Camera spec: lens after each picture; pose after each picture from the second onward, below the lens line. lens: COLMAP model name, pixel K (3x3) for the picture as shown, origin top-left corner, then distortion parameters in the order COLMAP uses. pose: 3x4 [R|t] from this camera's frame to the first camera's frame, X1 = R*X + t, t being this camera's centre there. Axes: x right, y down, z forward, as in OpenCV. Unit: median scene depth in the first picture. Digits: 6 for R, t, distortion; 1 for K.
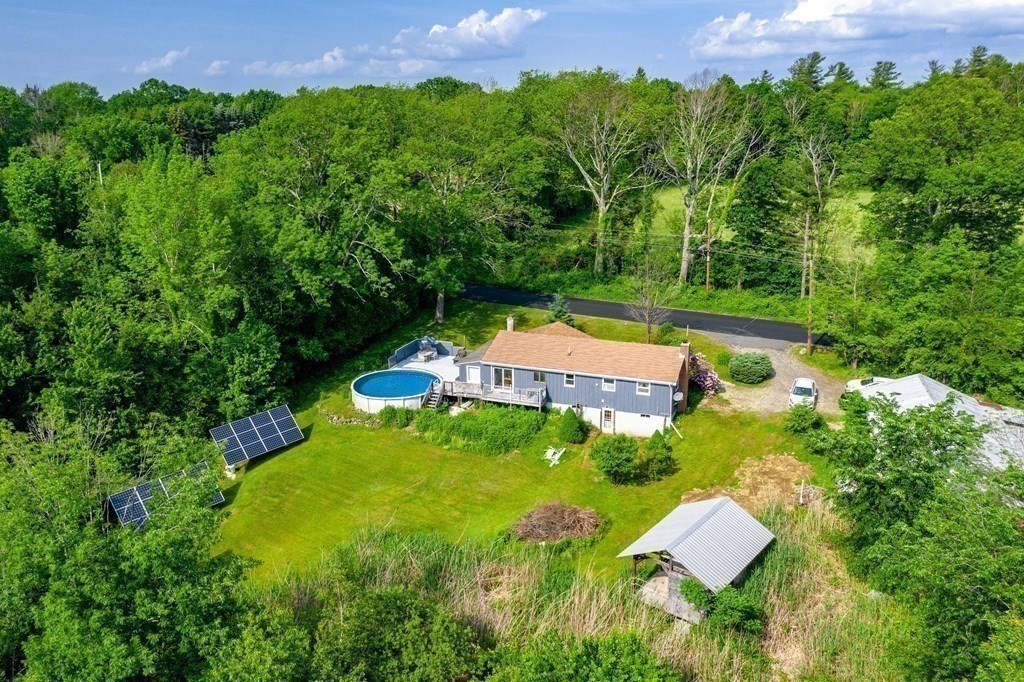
lens RADIAL K [[827.1, 0, 516.6], [0, 827.1, 339.6], [0, 0, 1]] dist [-0.022741, 0.022740]
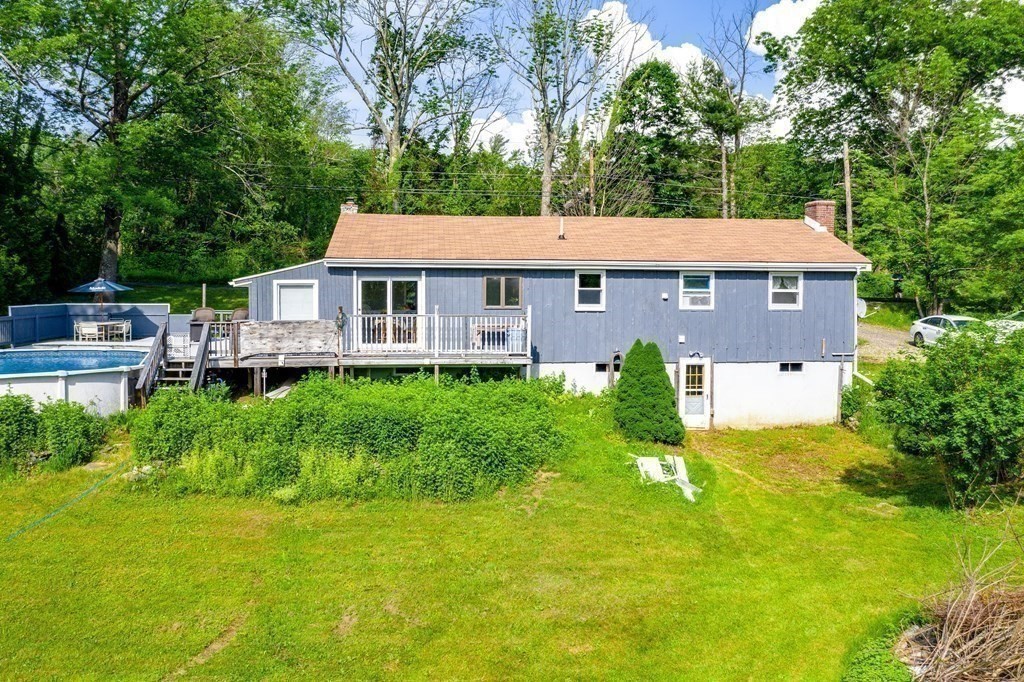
lens RADIAL K [[827.1, 0, 510.5], [0, 827.1, 319.4], [0, 0, 1]] dist [-0.022741, 0.022740]
pose [[0.894486, -0.011341, 0.446951, -0.129534], [0.113502, 0.972689, -0.202469, 0.130655], [-0.432448, 0.231836, 0.871344, 0.698509]]
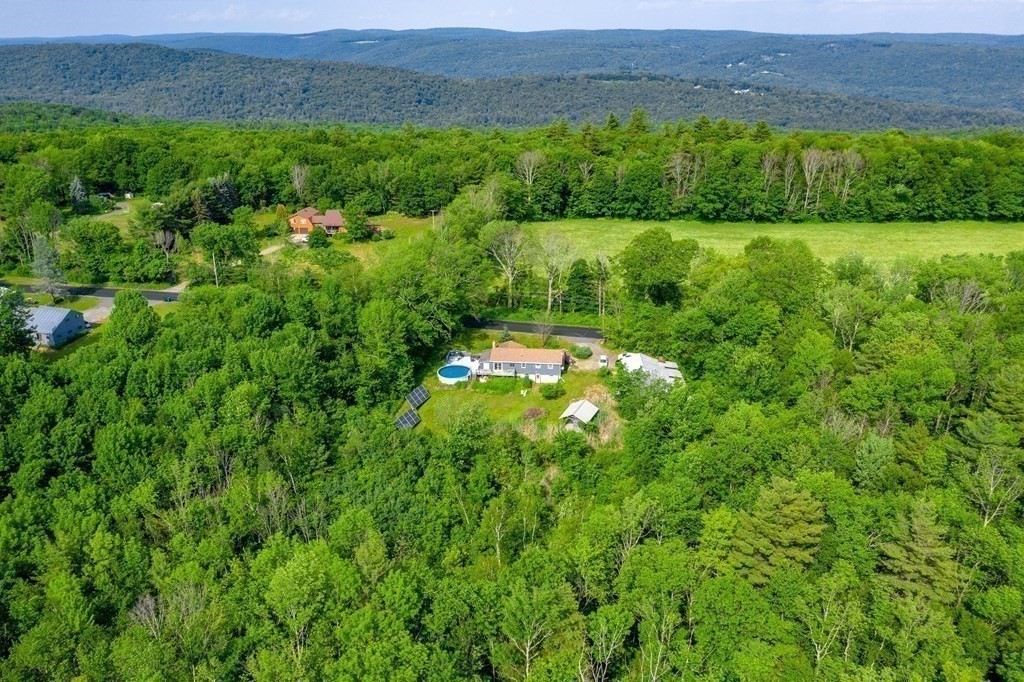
lens RADIAL K [[827.1, 0, 515.2], [0, 827.1, 342.3], [0, 0, 1]] dist [-0.022741, 0.022740]
pose [[0.969023, -0.091664, 0.229330, -0.593001], [0.070476, 0.992594, 0.098950, -0.304645], [-0.236702, -0.079723, 0.968306, -1.679322]]
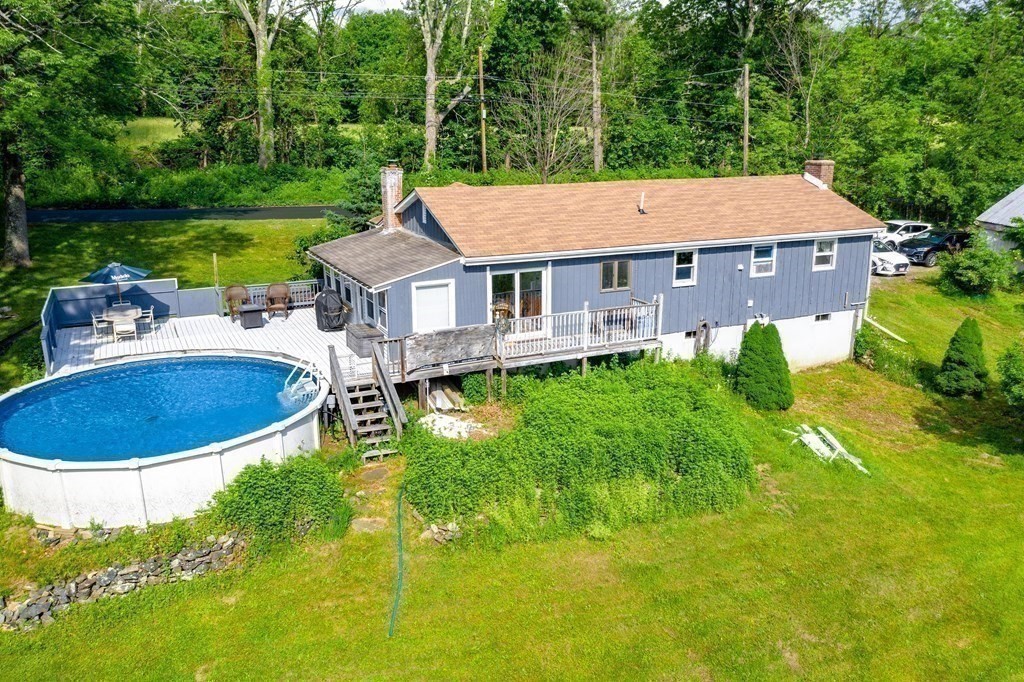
lens RADIAL K [[827.1, 0, 513.0], [0, 827.1, 331.2], [0, 0, 1]] dist [-0.022741, 0.022740]
pose [[0.695490, -0.172669, 0.697481, -0.271716], [0.194736, 0.979664, 0.048346, 0.043630], [-0.691644, 0.102201, 0.714971, 0.775533]]
